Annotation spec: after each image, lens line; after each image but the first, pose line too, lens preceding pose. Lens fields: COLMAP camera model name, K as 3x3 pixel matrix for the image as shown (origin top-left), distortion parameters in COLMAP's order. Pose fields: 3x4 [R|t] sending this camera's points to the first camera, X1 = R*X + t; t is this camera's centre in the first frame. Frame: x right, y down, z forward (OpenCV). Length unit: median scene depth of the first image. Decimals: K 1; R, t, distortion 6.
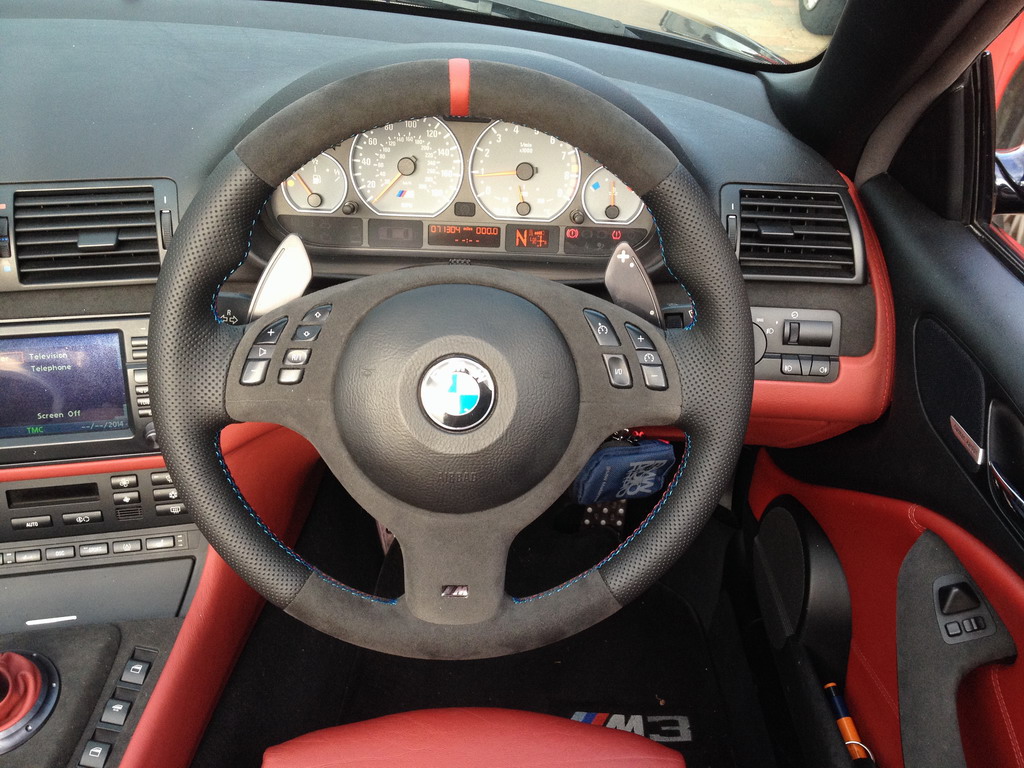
lens RADIAL K [[1045.5, 0, 512.0], [0, 1045.5, 384.0], [0, 0, 1]] dist [0.130508, -0.329704]
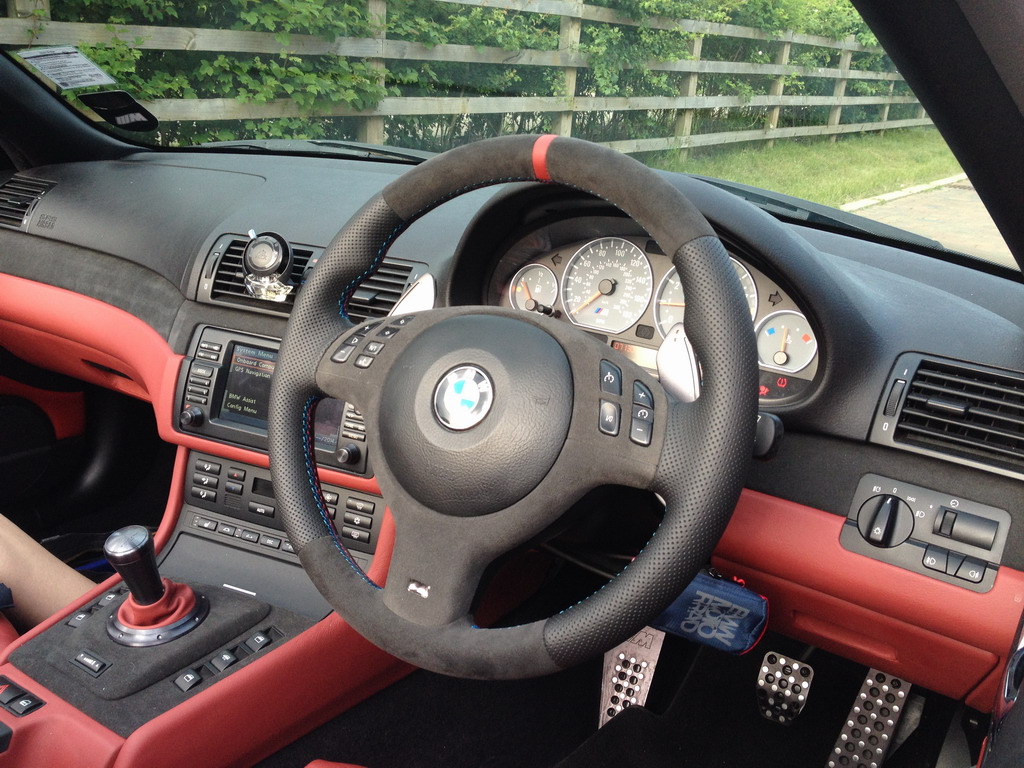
lens RADIAL K [[1045.5, 0, 512.0], [0, 1045.5, 384.0], [0, 0, 1]] dist [0.130508, -0.329704]
pose [[0.798919, 0.167692, -0.577587, 0.481159], [-0.352532, 0.908641, -0.223814, 0.172467], [0.487288, 0.382427, 0.785048, 0.112261]]
